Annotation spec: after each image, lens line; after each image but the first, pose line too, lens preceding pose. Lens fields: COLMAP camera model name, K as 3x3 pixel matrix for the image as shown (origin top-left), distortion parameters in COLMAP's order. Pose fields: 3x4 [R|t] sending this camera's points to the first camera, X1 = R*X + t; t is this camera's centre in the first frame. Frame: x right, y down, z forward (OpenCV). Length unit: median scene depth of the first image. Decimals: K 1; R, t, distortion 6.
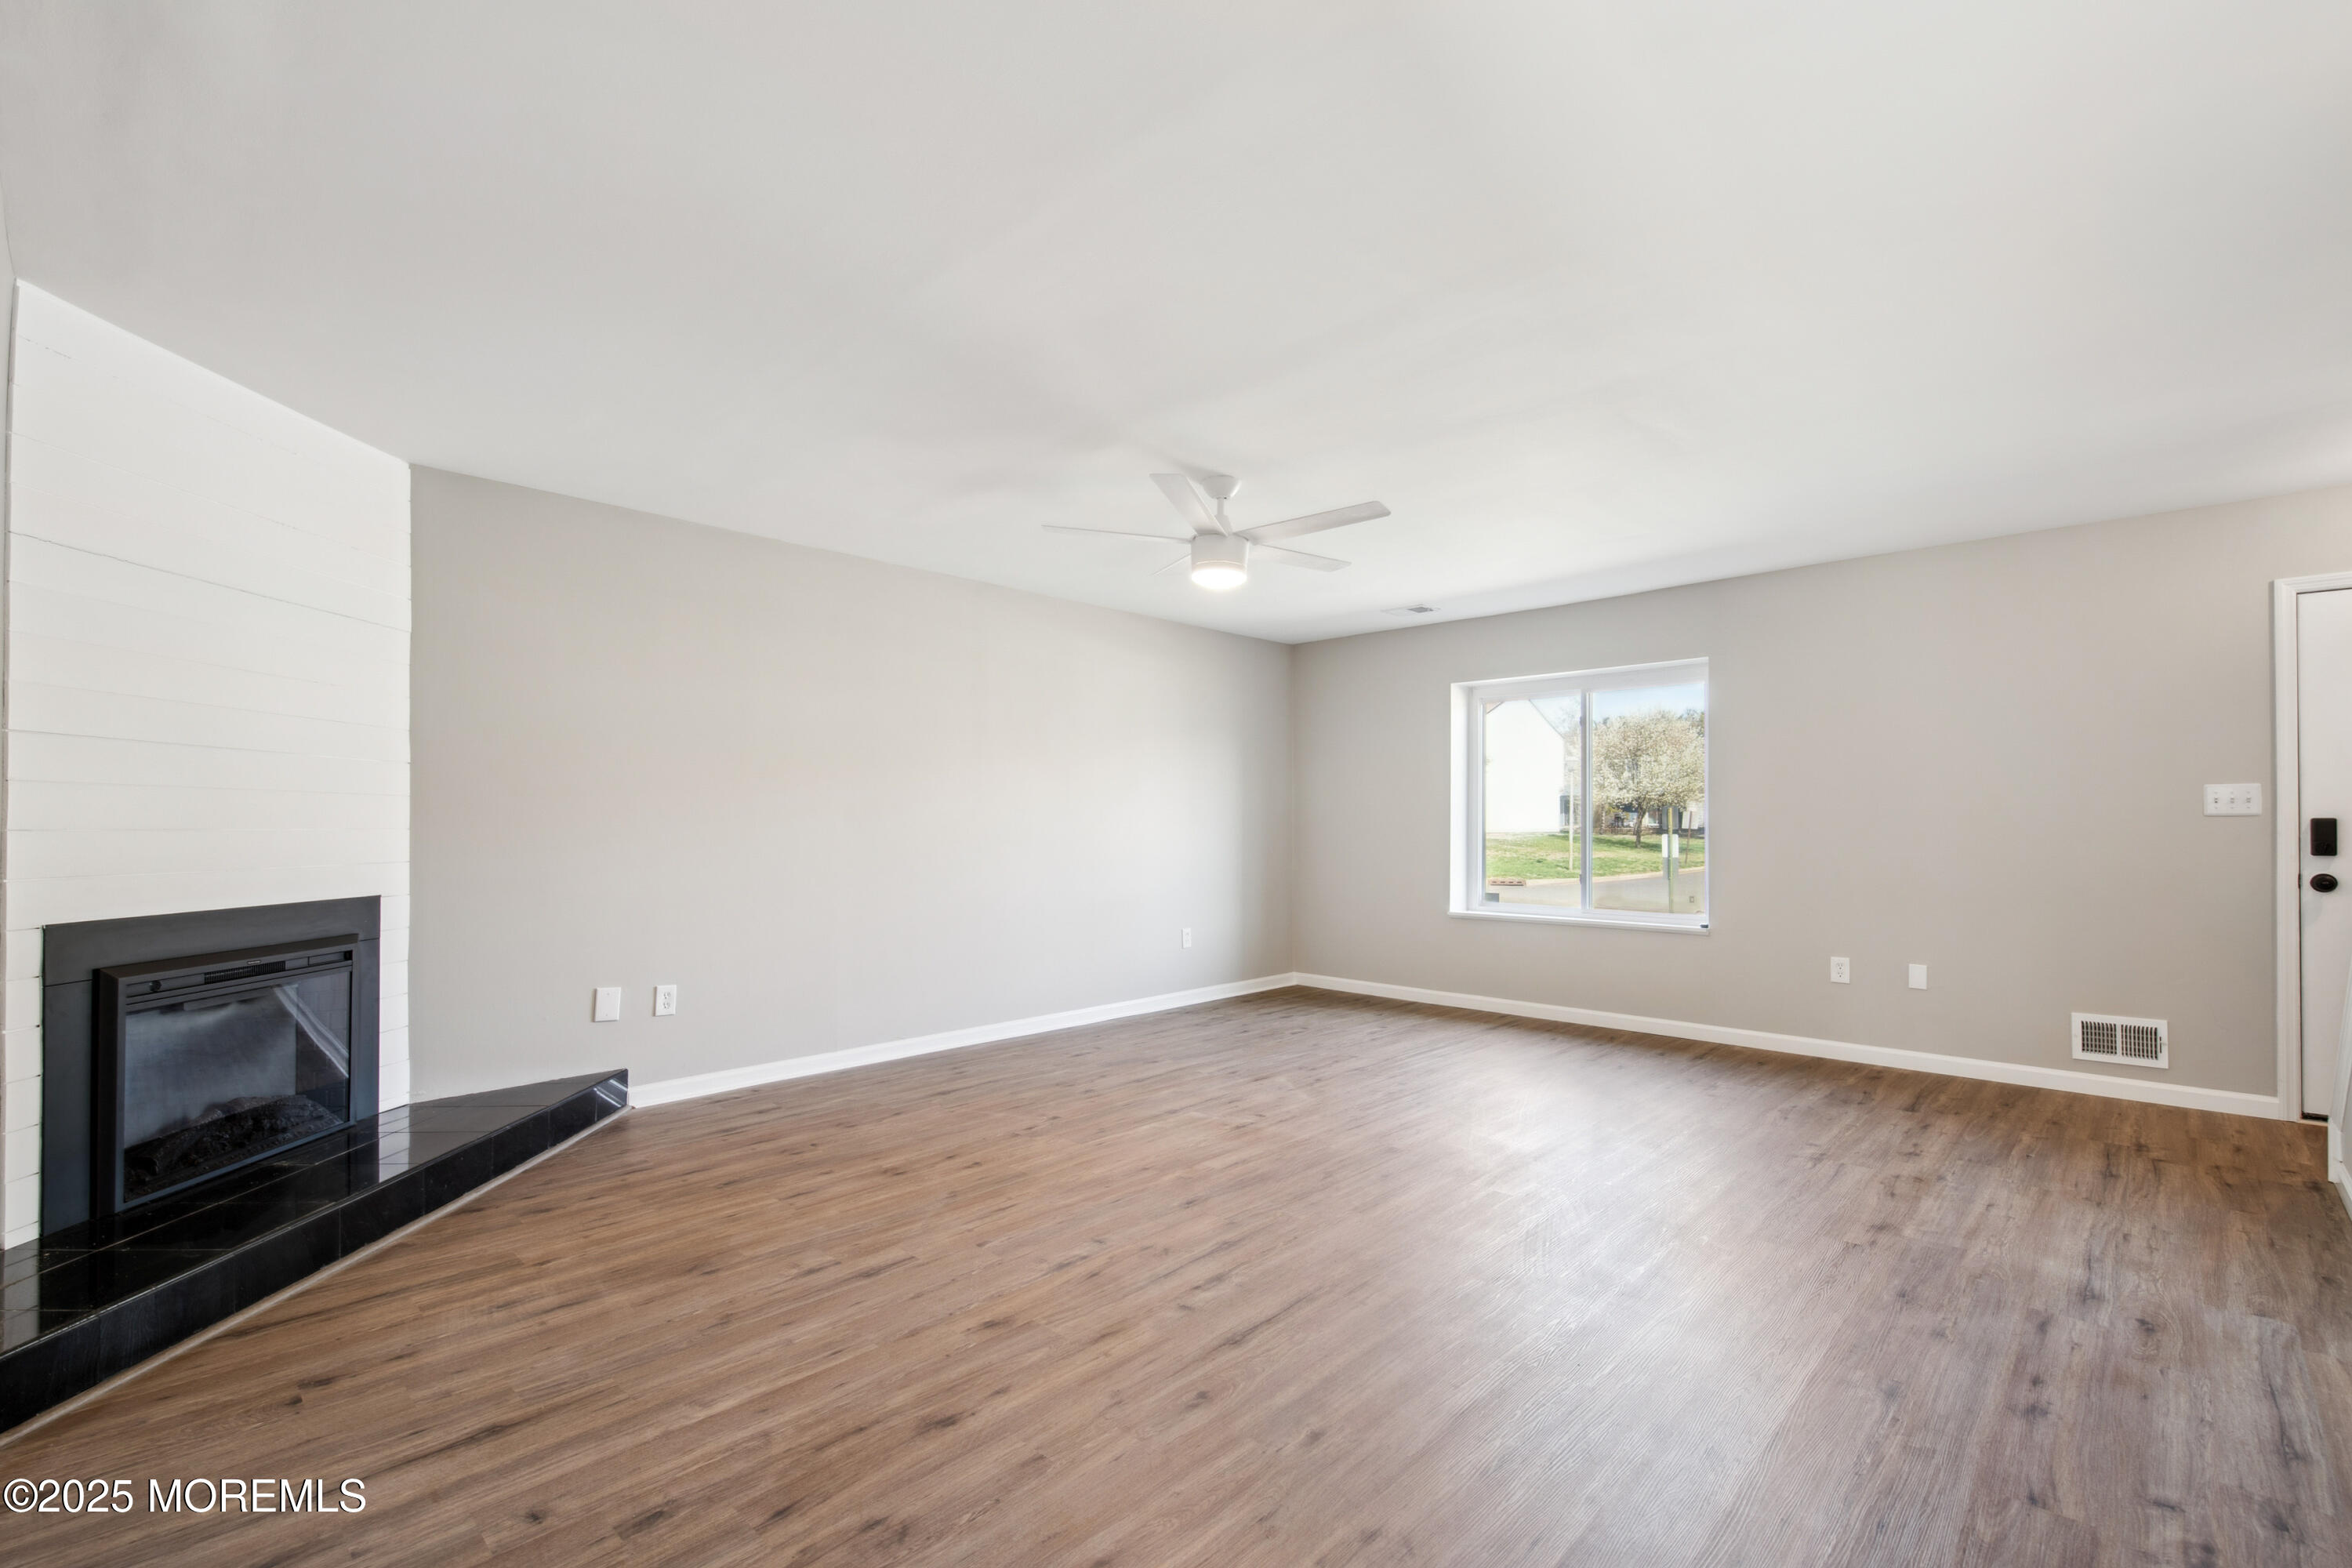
lens RADIAL K [[1032.3, 0, 1167.4], [0, 1032.3, 809.6], [0, 0, 1]] dist [0.005441, -0.000393]
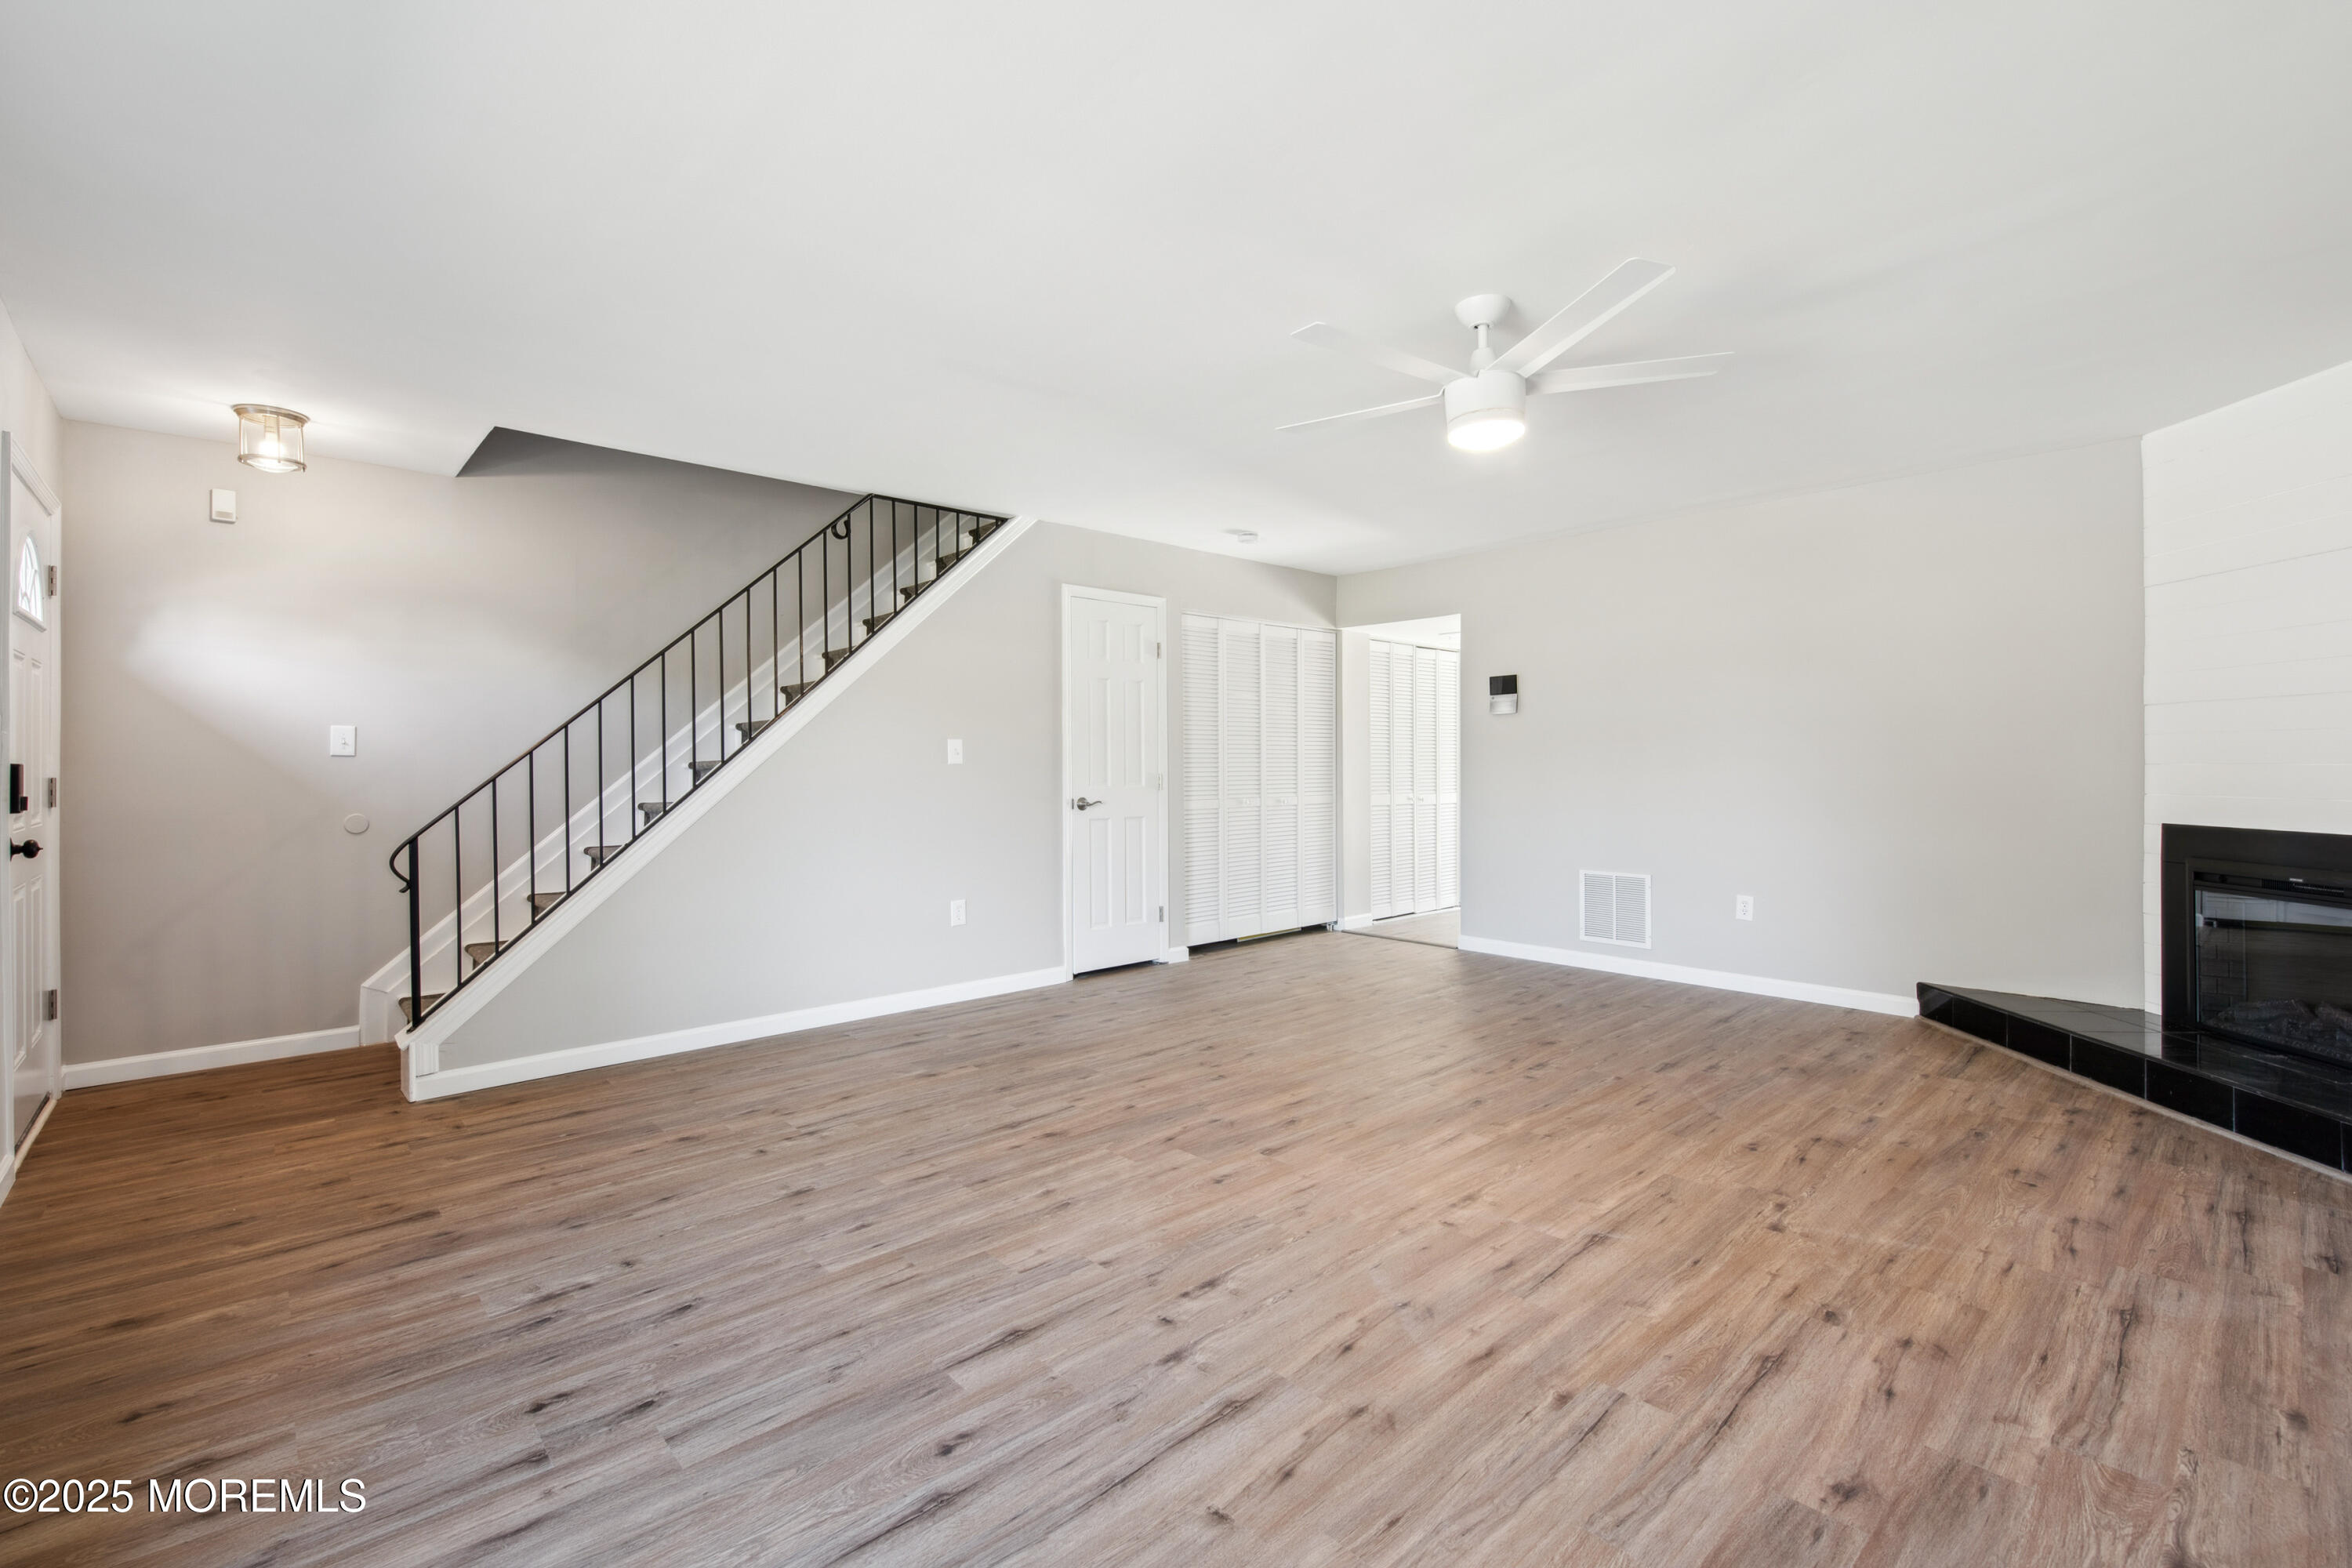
lens RADIAL K [[1017.8, 0, 1183.3], [0, 1017.8, 773.7], [0, 0, 1]] dist [0.012579, -0.000210]
pose [[-0.998886, 0.004447, 0.046975, 0.263904], [0.004263, 0.999983, -0.004012, 0.026063], [-0.046992, -0.003807, -0.998888, 1.953987]]
